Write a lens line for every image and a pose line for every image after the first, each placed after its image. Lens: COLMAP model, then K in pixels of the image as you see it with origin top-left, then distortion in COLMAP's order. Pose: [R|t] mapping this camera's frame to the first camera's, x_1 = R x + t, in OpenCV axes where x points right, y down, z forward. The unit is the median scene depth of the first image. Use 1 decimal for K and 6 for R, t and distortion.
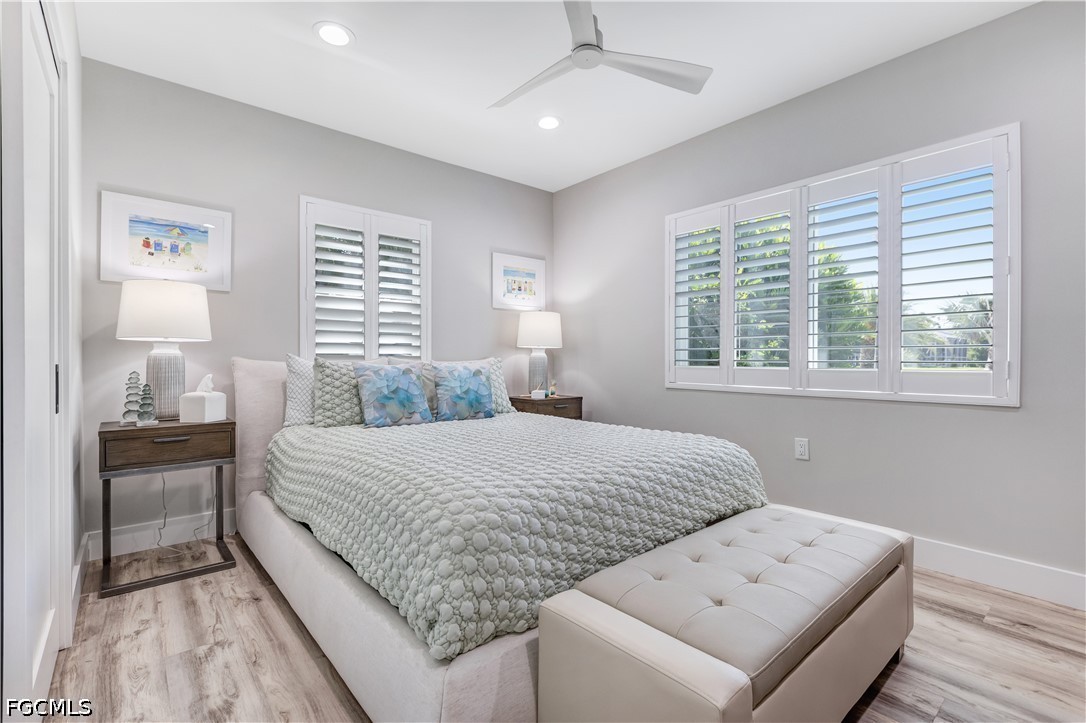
lens RADIAL K [[494.2, 0, 552.2], [0, 494.2, 351.5], [0, 0, 1]] dist [0.000808, 0.000025]
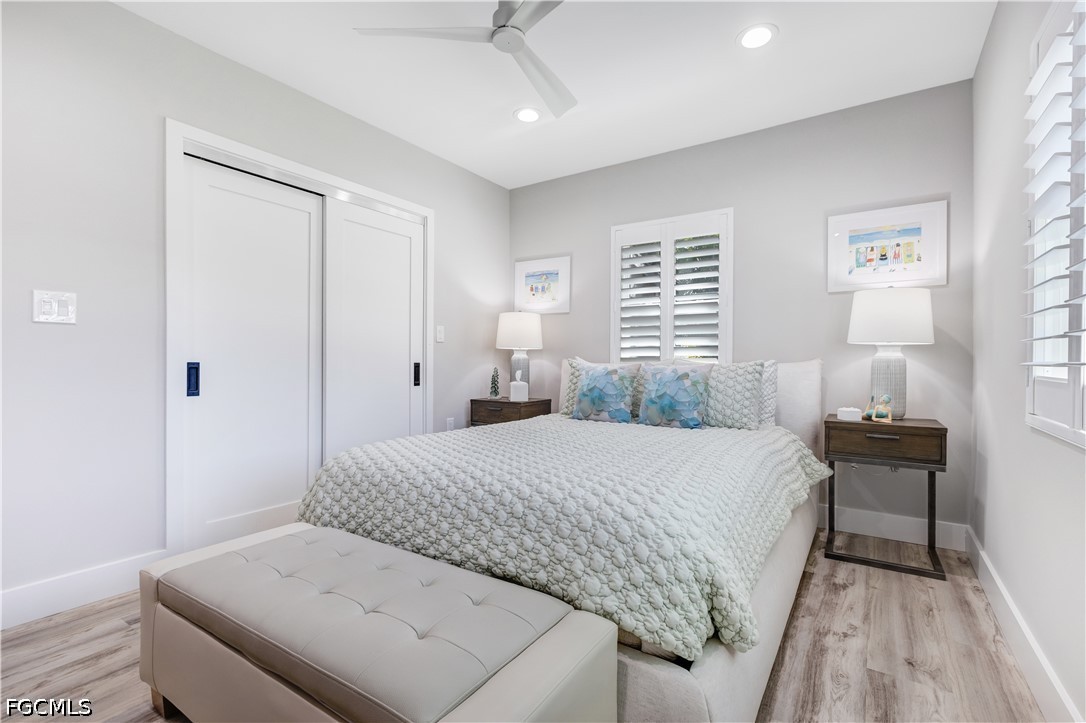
lens RADIAL K [[494.2, 0, 551.6], [0, 494.2, 372.6], [0, 0, 1]] dist [0.000808, 0.000025]
pose [[0.274467, 0.025434, -0.961260, 0.530904], [0.011589, 0.999490, 0.029755, 0.005201], [0.961527, -0.019307, 0.274032, 0.434367]]
